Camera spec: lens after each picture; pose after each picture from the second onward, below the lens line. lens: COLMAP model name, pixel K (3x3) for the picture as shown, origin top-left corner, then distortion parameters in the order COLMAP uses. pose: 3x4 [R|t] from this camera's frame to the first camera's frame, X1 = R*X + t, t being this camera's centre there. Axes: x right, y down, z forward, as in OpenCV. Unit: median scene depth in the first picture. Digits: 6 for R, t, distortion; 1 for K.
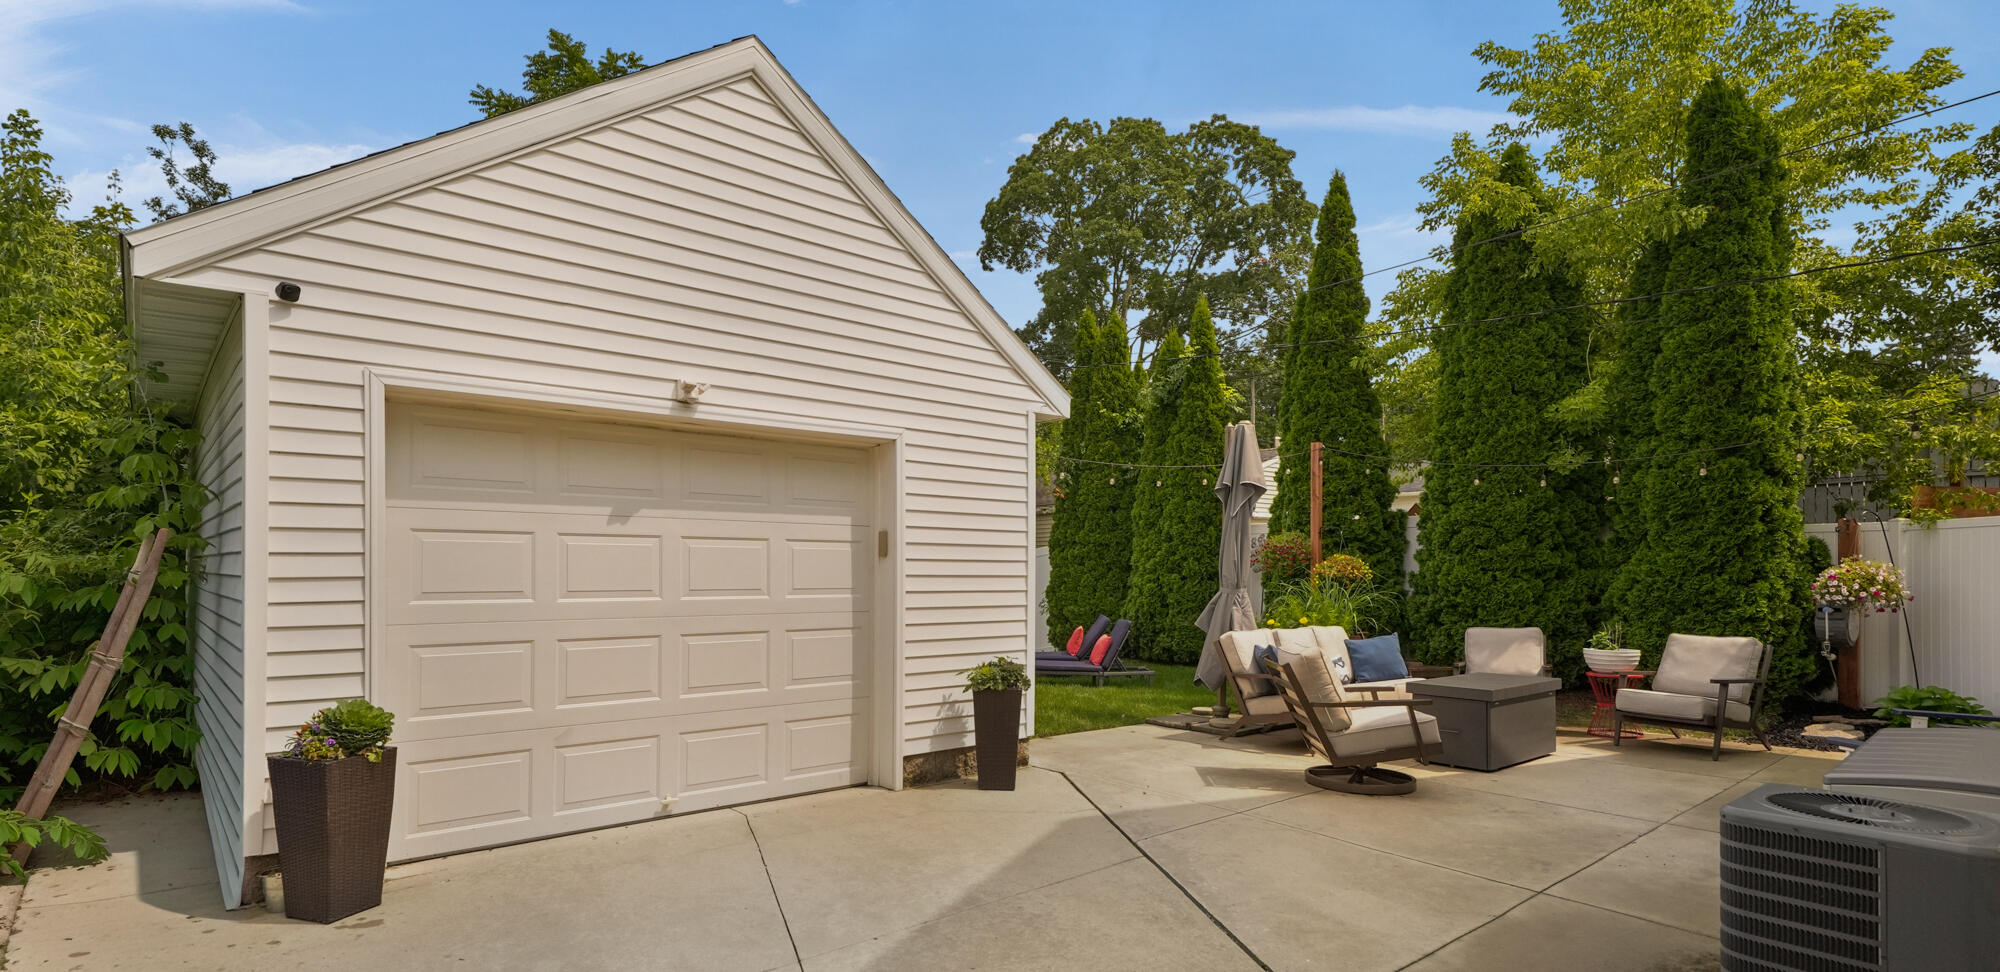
lens RADIAL K [[967.5, 0, 989.9], [0, 967.5, 553.9], [0, 0, 1]] dist [0.000563, -0.000183]
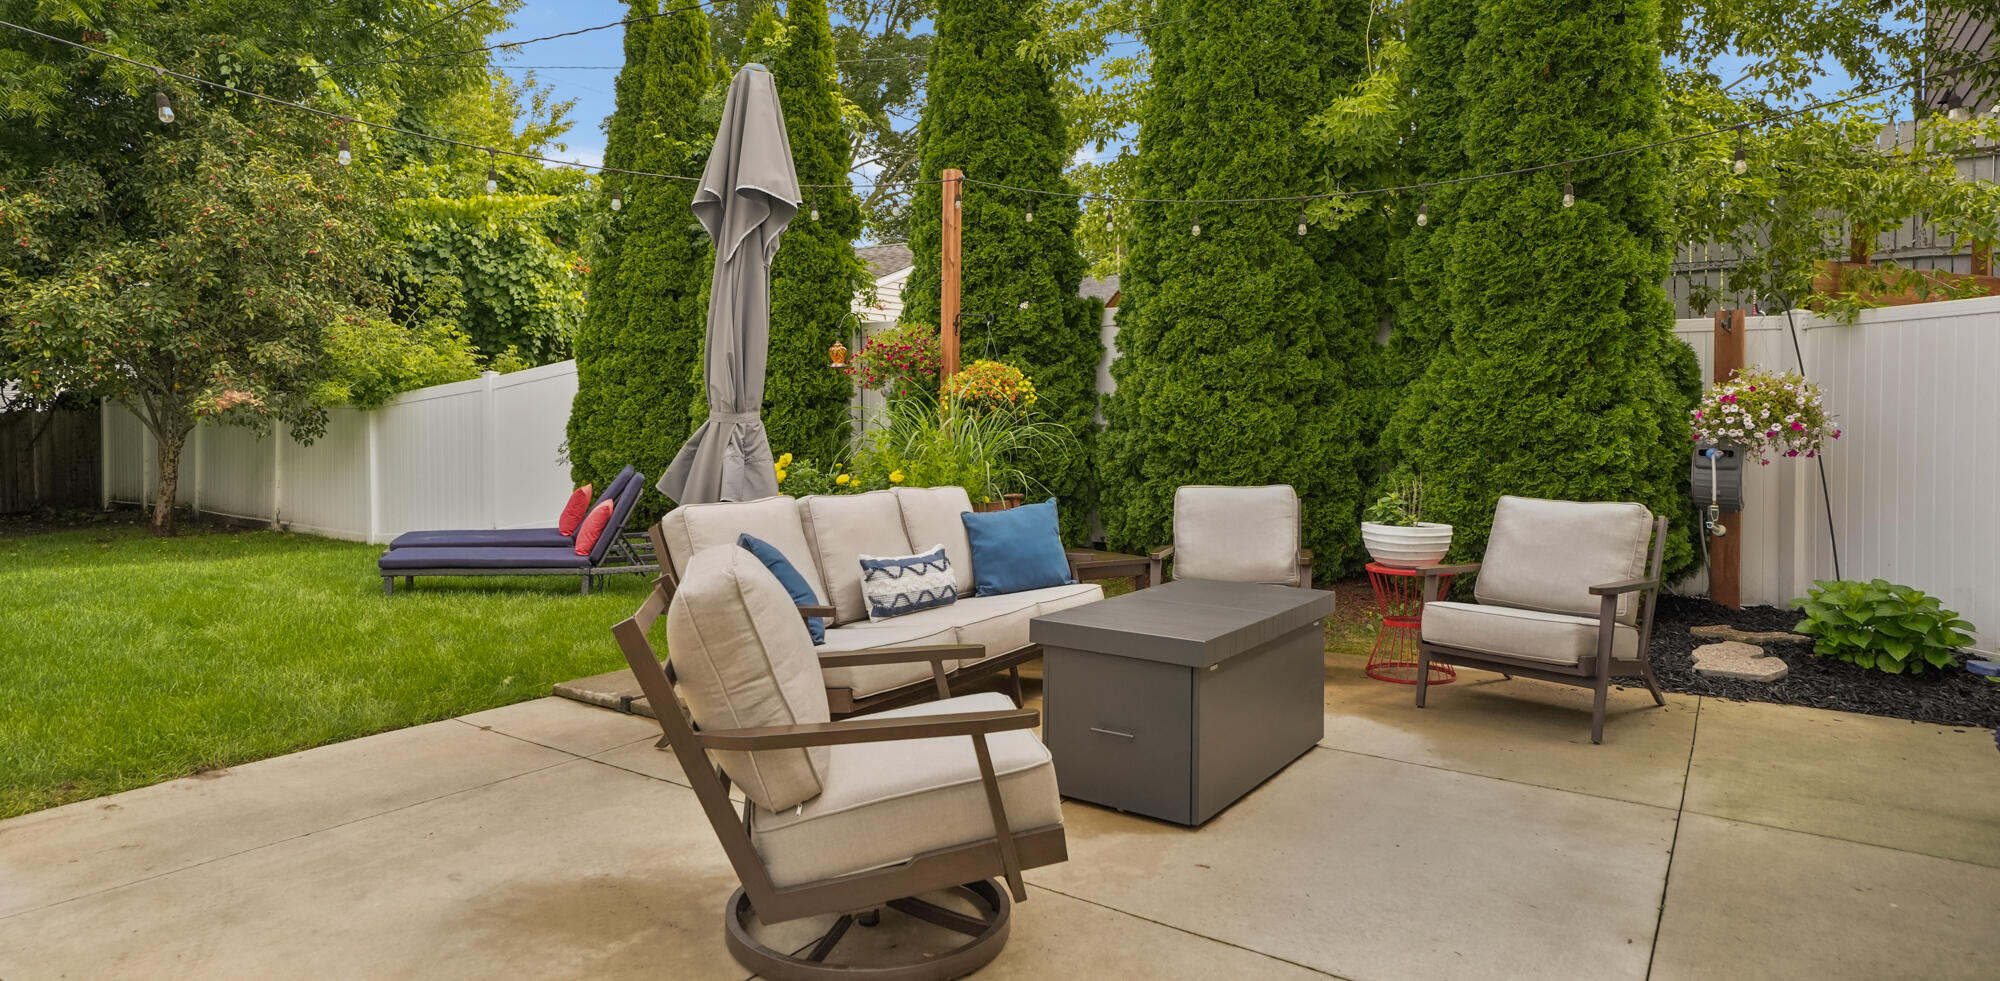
lens RADIAL K [[1086.2, 0, 1007.4], [0, 1086.2, 410.3], [0, 0, 1]] dist [0.000652, 0.000326]
pose [[0.962923, 0.007356, 0.269677, 0.216777], [-0.011815, 0.999819, 0.014915, 0.022431], [-0.269519, -0.017549, 0.962835, 0.398799]]
